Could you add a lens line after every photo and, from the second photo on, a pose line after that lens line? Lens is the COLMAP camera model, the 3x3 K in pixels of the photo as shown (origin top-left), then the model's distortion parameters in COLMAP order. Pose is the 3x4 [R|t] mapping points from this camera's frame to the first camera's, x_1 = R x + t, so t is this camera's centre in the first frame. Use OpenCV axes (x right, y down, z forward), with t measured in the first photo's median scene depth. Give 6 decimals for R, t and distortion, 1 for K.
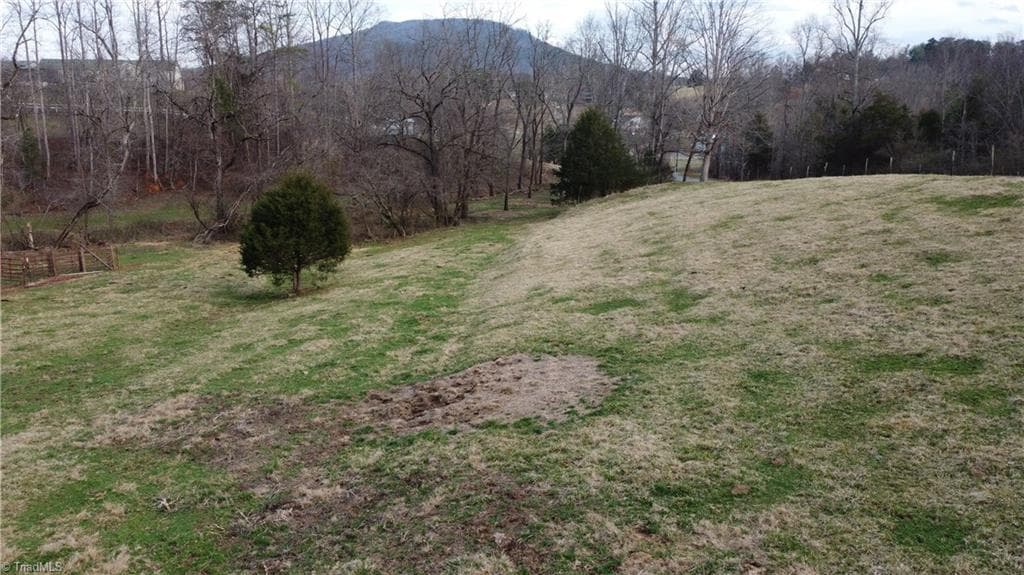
lens RADIAL K [[784.4, 0, 515.9], [0, 784.4, 293.8], [0, 0, 1]] dist [0.002730, -0.003623]
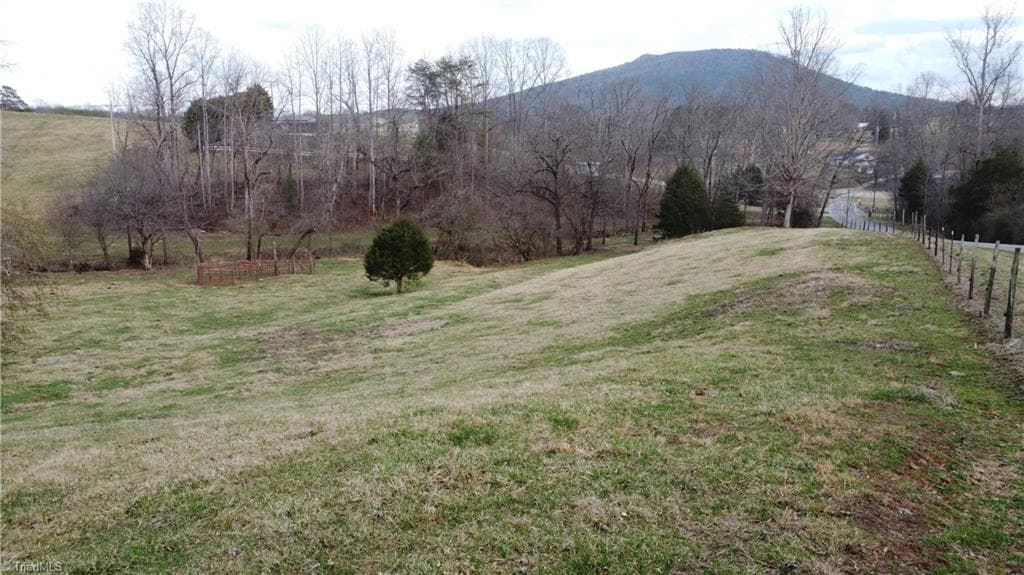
lens RADIAL K [[784.4, 0, 510.2], [0, 784.4, 298.3], [0, 0, 1]] dist [0.002730, -0.003623]
pose [[0.947407, 0.058569, -0.314625, 0.495292], [-0.068633, 0.997421, -0.020995, 0.032302], [0.312584, 0.041485, 0.948984, -0.488607]]
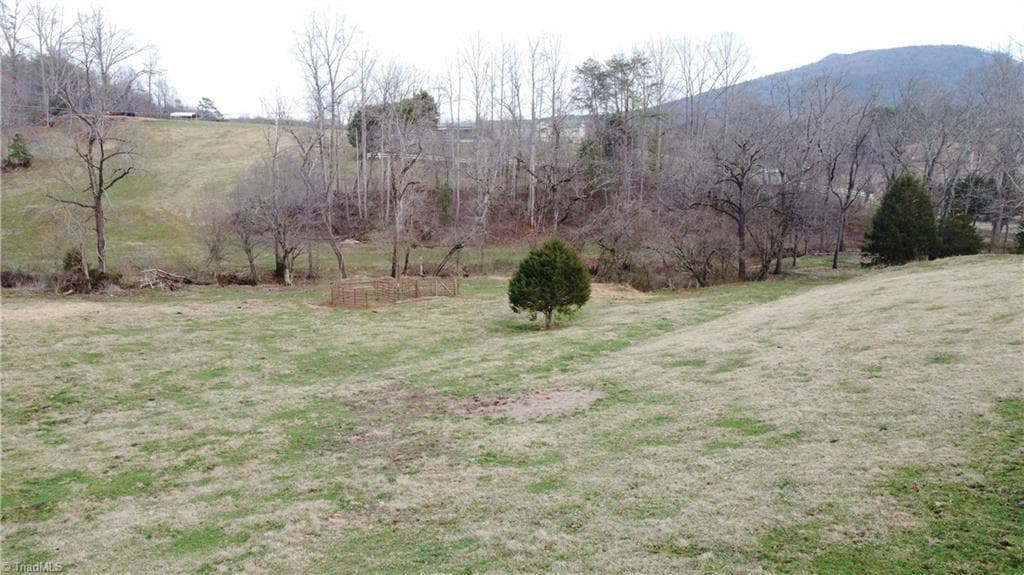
lens RADIAL K [[784.4, 0, 503.1], [0, 784.4, 295.7], [0, 0, 1]] dist [0.002730, -0.003623]
pose [[0.854612, 0.087939, -0.511767, 0.378808], [-0.109435, 0.993922, -0.011959, -0.035239], [0.507604, 0.066226, 0.859041, -0.202533]]
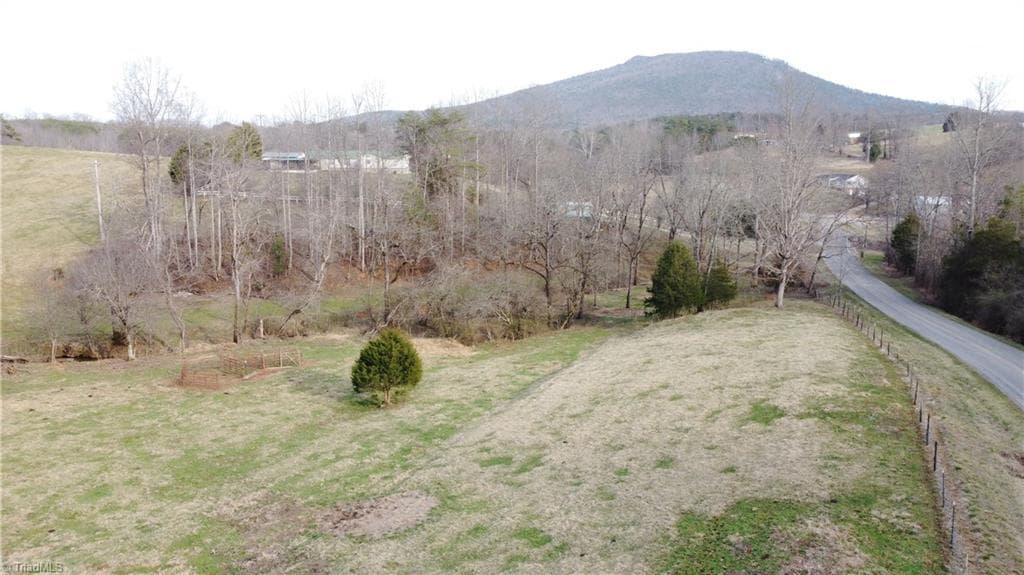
lens RADIAL K [[784.4, 0, 510.9], [0, 784.4, 298.0], [0, 0, 1]] dist [0.002730, -0.003623]
pose [[0.950692, 0.057404, -0.304776, 0.476631], [-0.066997, 0.997530, -0.021101, -0.224270], [0.302812, 0.040480, 0.952190, -0.468296]]
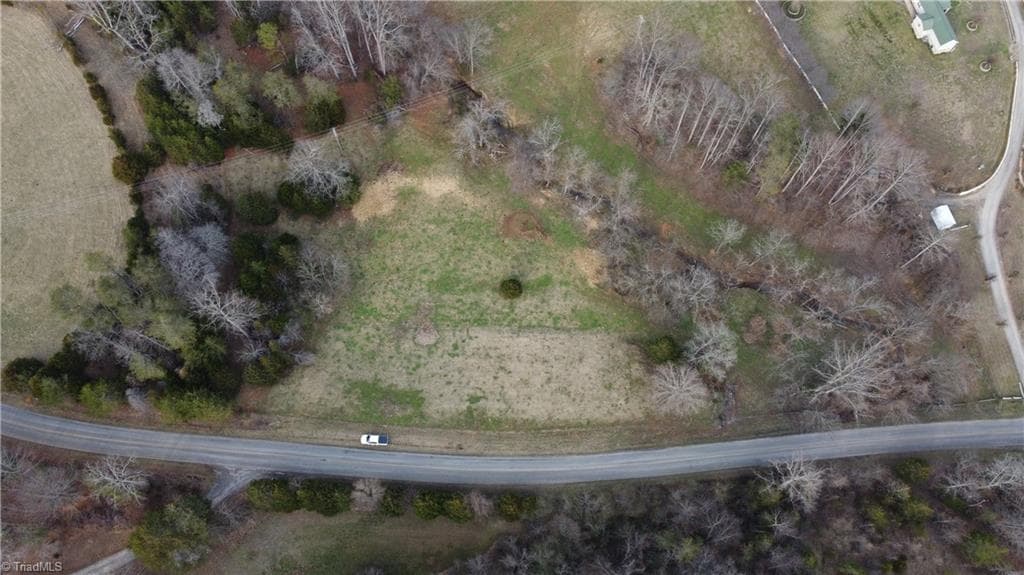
lens RADIAL K [[784.4, 0, 512.4], [0, 784.4, 291.4], [0, 0, 1]] dist [0.002730, -0.003623]
pose [[0.062294, 0.950287, -0.305081, 1.449619], [-0.228440, 0.311136, 0.922502, -5.381754], [0.971563, 0.012227, 0.236465, -0.210043]]
